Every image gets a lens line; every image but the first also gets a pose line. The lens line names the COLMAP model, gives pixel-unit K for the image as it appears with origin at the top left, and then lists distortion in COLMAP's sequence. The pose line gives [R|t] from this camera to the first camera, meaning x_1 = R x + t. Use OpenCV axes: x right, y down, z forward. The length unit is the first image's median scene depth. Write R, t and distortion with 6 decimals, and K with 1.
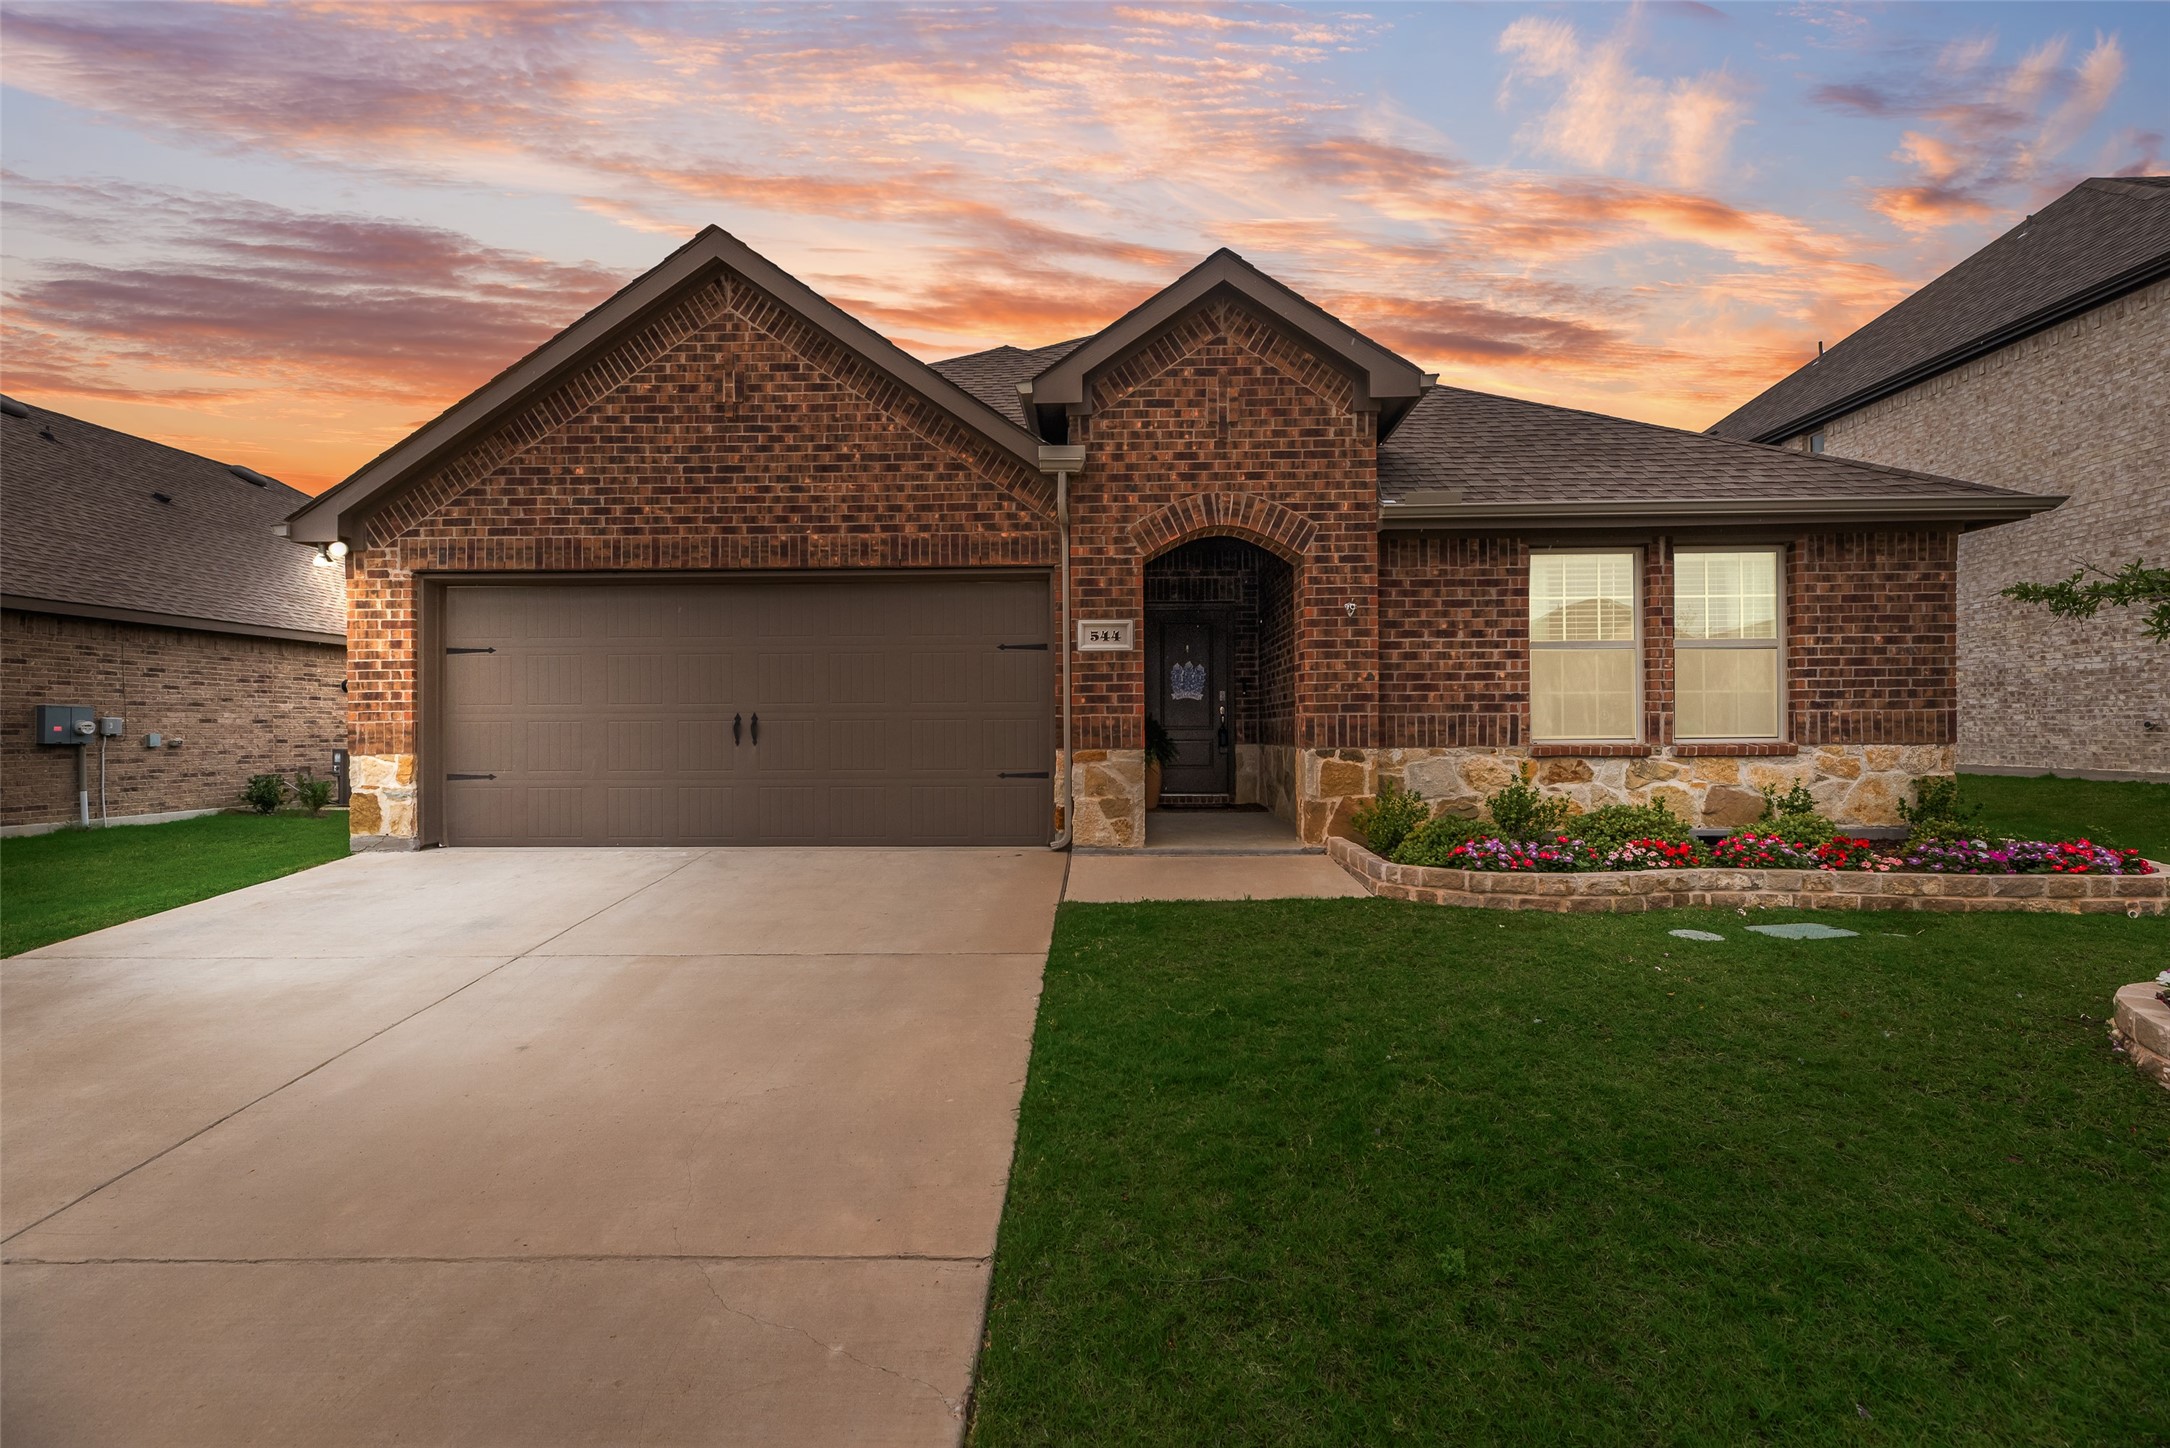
lens RADIAL K [[896.7, 0, 1081.6], [0, 896.7, 720.5], [0, 0, 1]] dist [-0.004108, -0.000035]
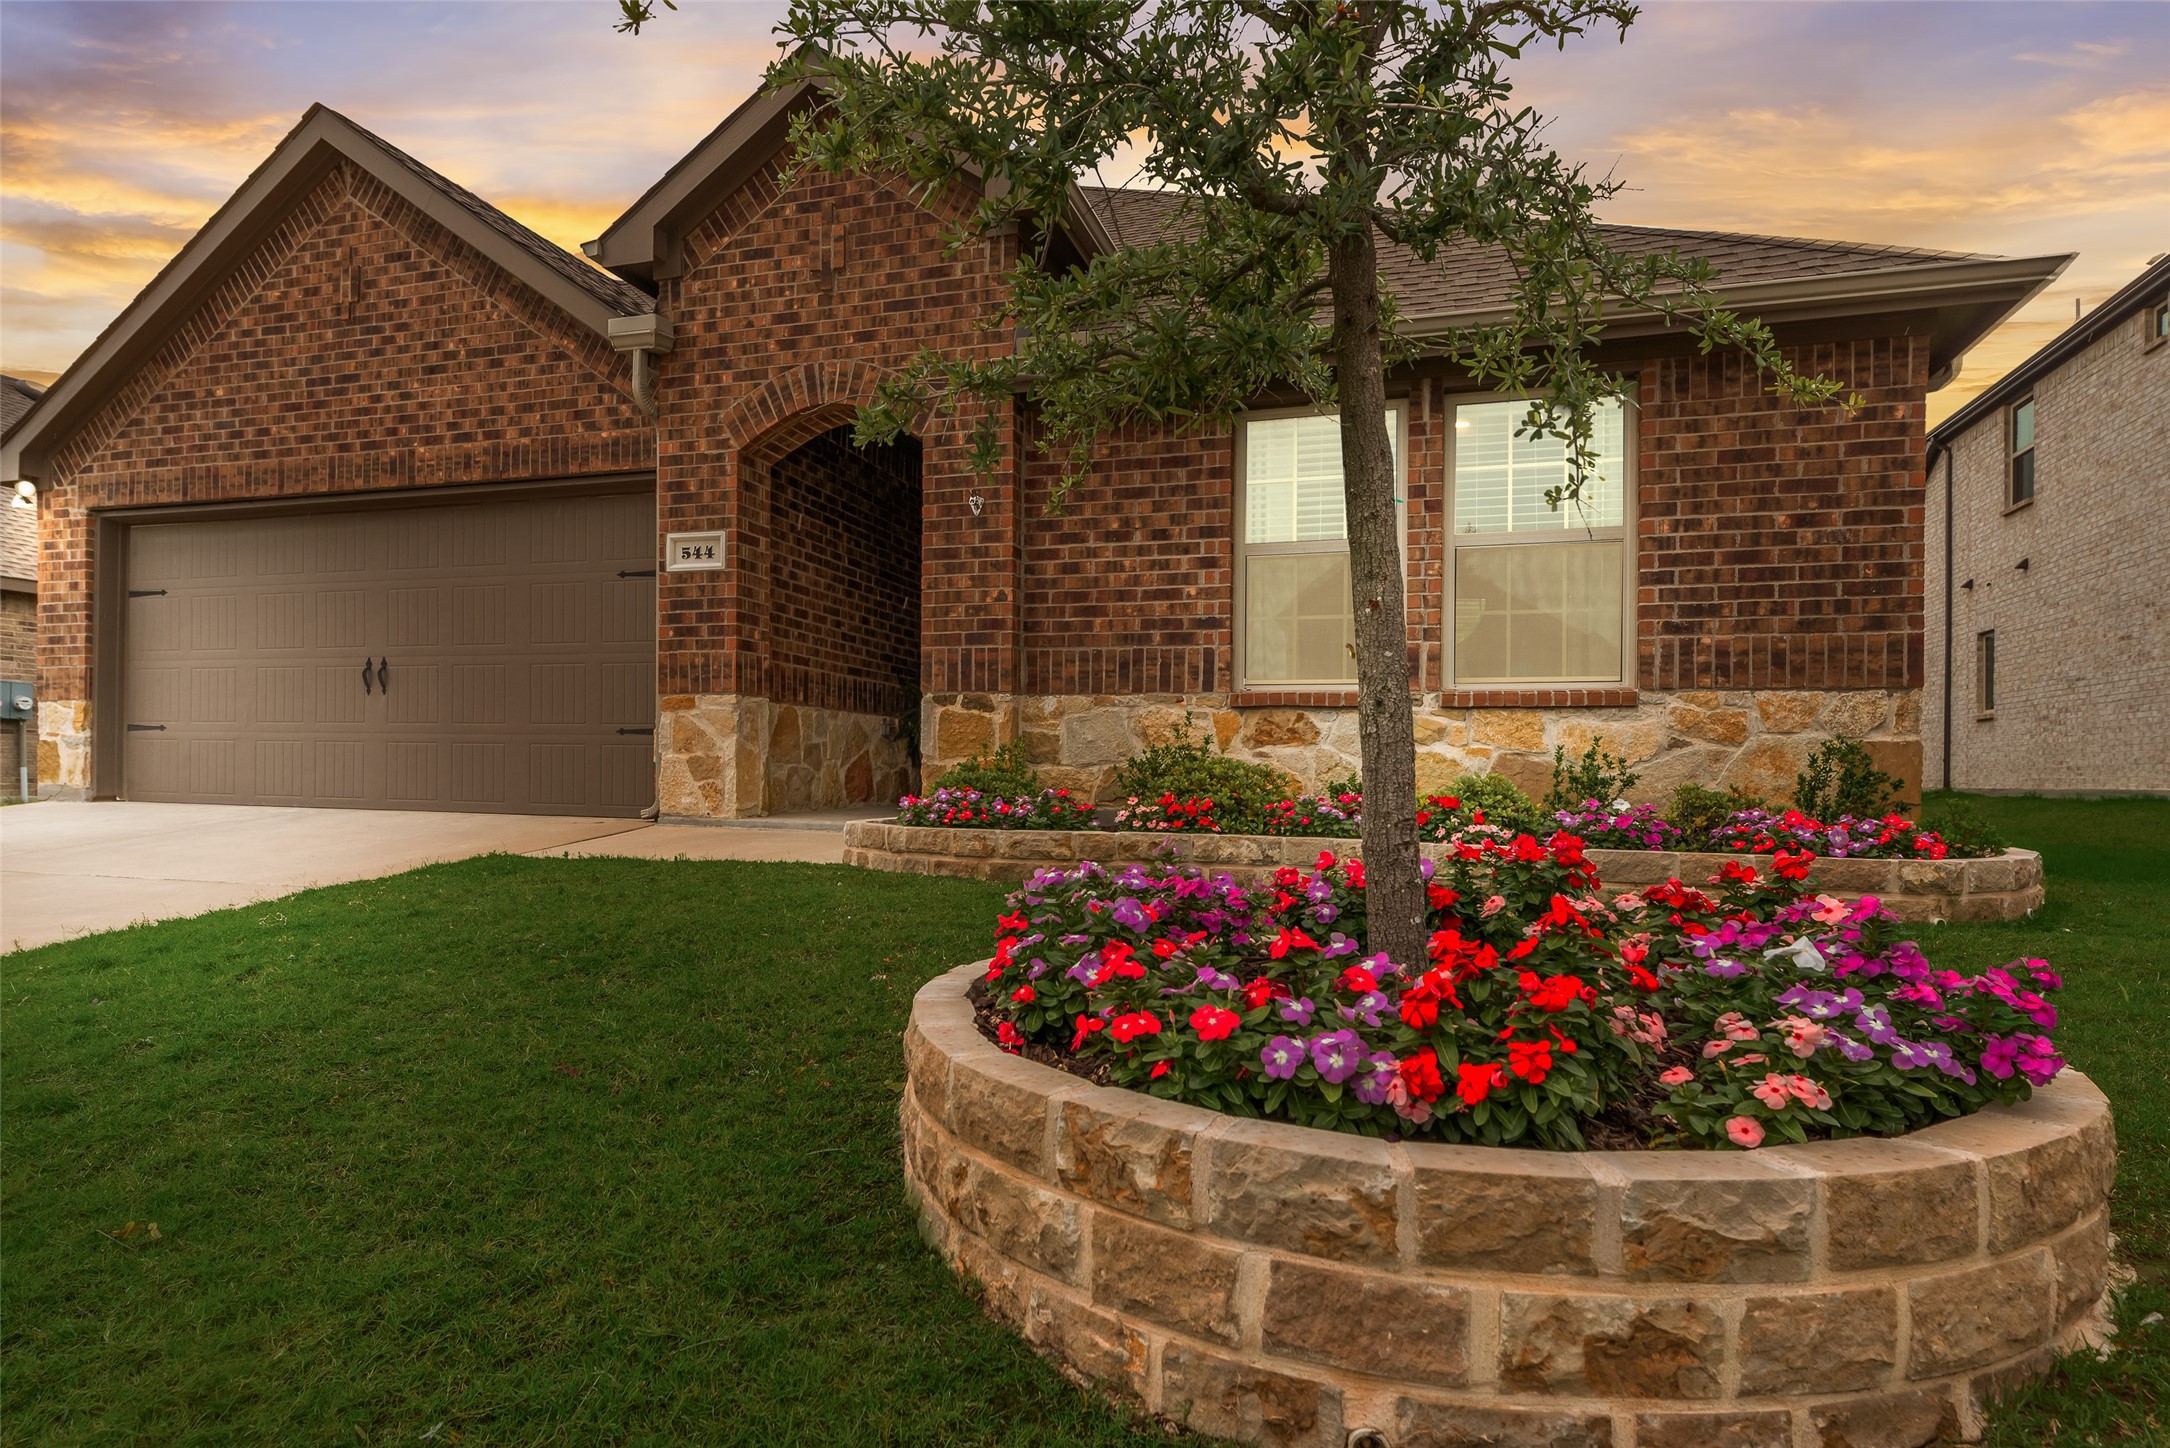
lens RADIAL K [[1187.8, 0, 1053.4], [0, 1187.8, 764.7], [0, 0, 1]] dist [-0.004756, 0.000243]
pose [[0.961567, 0.020138, -0.273830, 0.611350], [-0.019656, 0.999797, 0.004502, 0.082221], [0.273865, 0.001053, 0.961768, 0.066154]]
